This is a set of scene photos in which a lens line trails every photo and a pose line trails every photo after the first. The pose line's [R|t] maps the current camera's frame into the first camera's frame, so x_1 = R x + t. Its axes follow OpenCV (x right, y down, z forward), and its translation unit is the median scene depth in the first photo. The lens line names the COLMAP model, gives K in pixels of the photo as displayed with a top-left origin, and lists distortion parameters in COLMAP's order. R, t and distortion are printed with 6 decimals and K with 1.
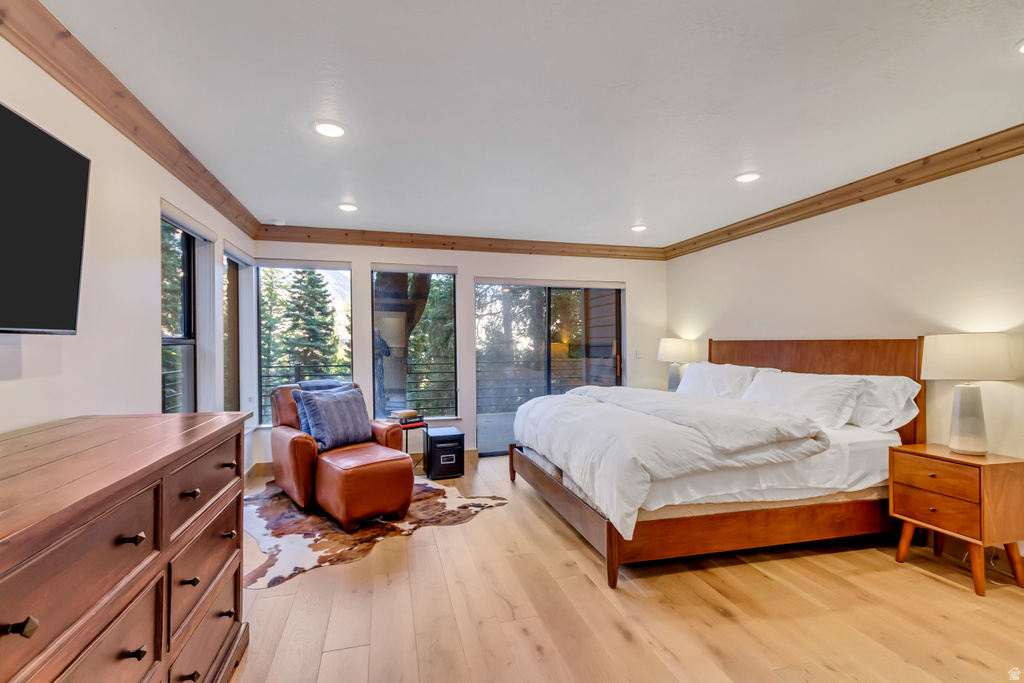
lens RADIAL K [[473.5, 0, 511.2], [0, 473.5, 338.6], [0, 0, 1]] dist [0.005262, -0.002052]
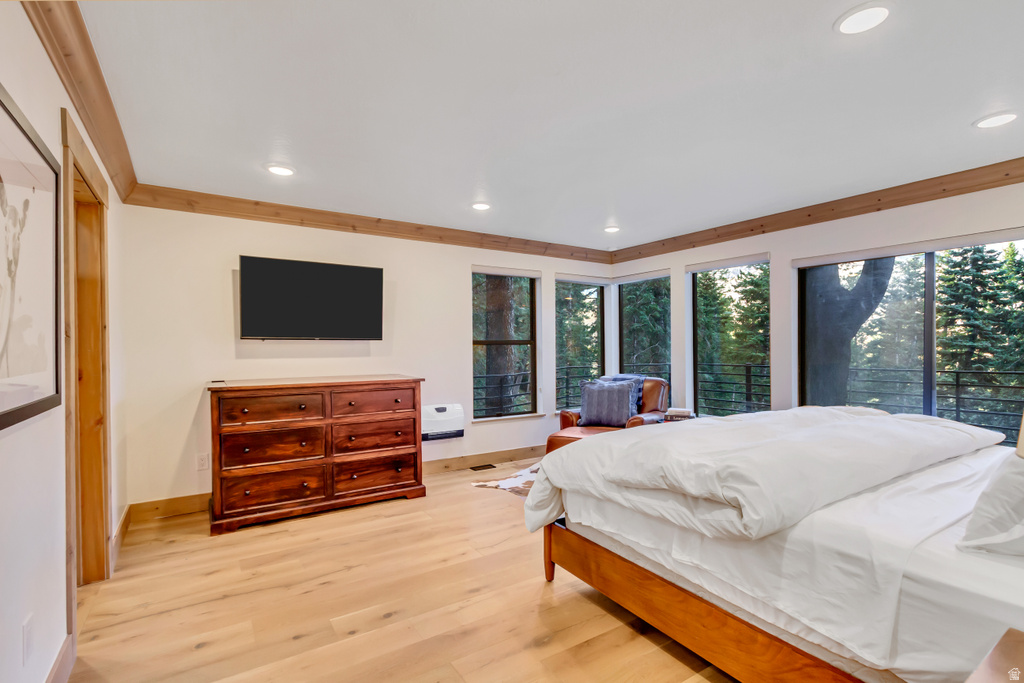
lens RADIAL K [[473.5, 0, 506.8], [0, 473.5, 357.5], [0, 0, 1]] dist [0.005262, -0.002052]
pose [[0.303371, 0.024032, -0.952569, 1.005662], [0.012361, 0.999499, 0.029153, 0.011441], [0.952792, -0.020619, 0.302922, 0.536378]]
